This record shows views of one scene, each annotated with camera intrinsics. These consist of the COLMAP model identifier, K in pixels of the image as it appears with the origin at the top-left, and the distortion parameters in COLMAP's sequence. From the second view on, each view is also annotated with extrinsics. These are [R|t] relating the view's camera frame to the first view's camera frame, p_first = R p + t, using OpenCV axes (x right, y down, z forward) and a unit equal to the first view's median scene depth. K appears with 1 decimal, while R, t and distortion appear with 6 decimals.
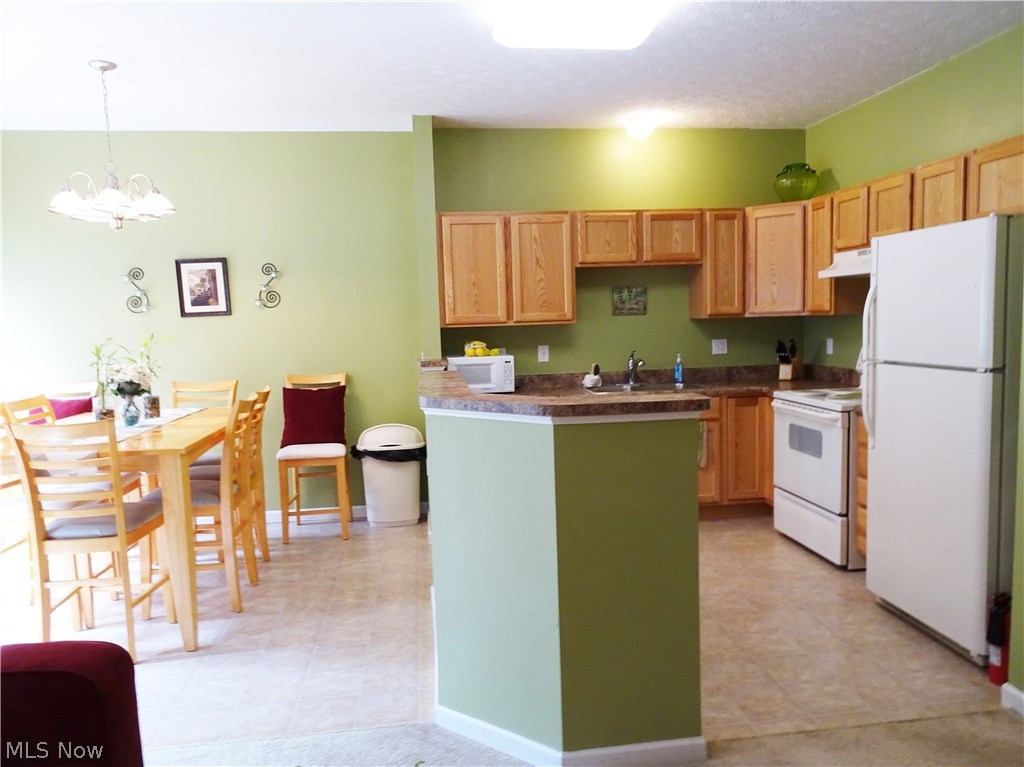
lens RADIAL K [[703.2, 0, 509.4], [0, 703.2, 397.1], [0, 0, 1]] dist [-0.019783, -0.000120]
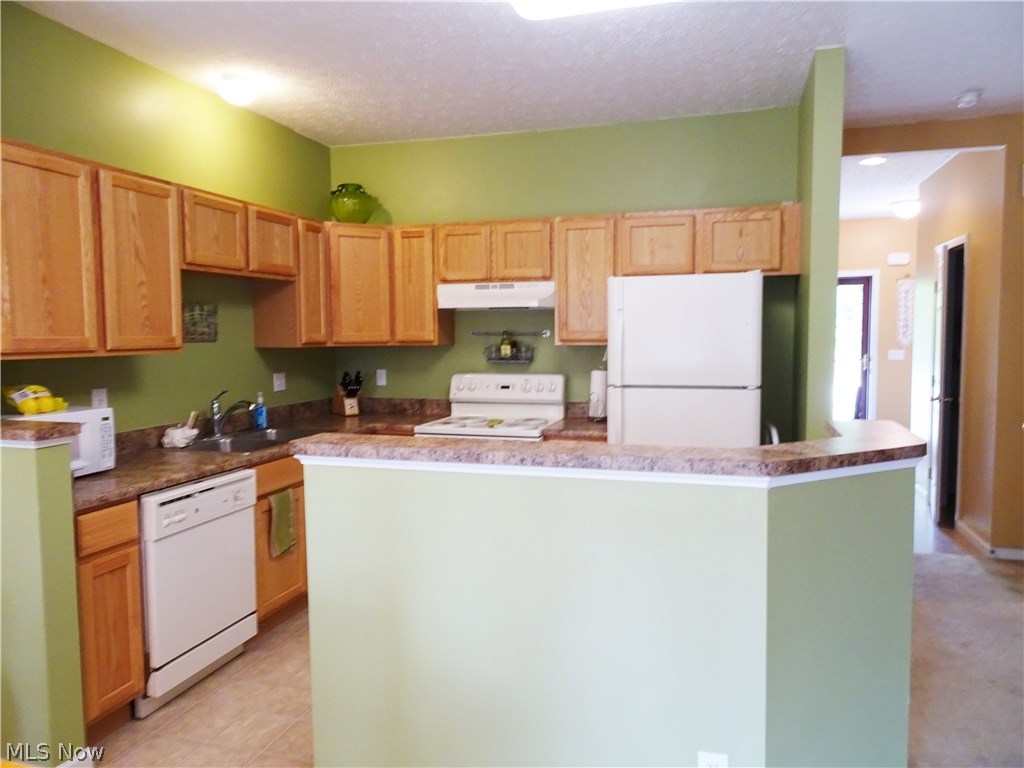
lens RADIAL K [[726.1, 0, 513.4], [0, 726.1, 387.6], [0, 0, 1]] dist [0.005718, -0.001163]
pose [[0.410971, -0.039380, 0.910797, -0.406550], [0.095243, 0.995454, 0.000064, -0.042964], [-0.906659, 0.086720, 0.412854, 0.439812]]
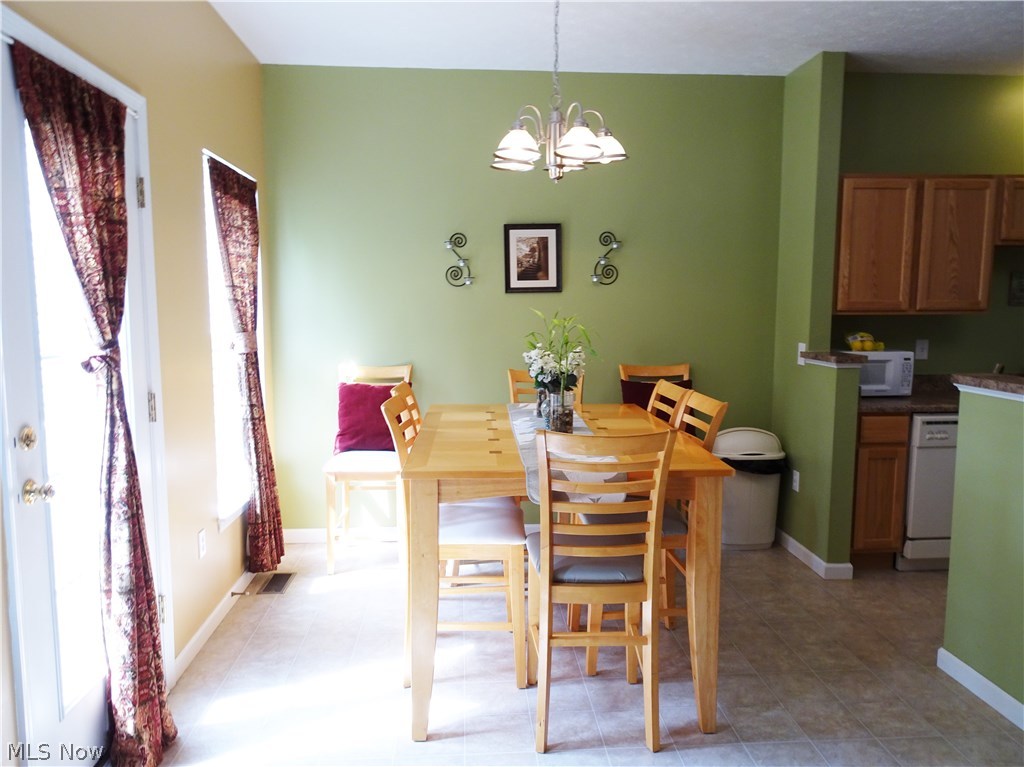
lens RADIAL K [[726.1, 0, 513.4], [0, 726.1, 387.1], [0, 0, 1]] dist [0.005718, -0.001163]
pose [[0.997681, 0.034966, -0.058393, -0.405401], [-0.034711, 0.999383, 0.005386, -0.005863], [0.058545, -0.003346, 0.998279, 0.127044]]
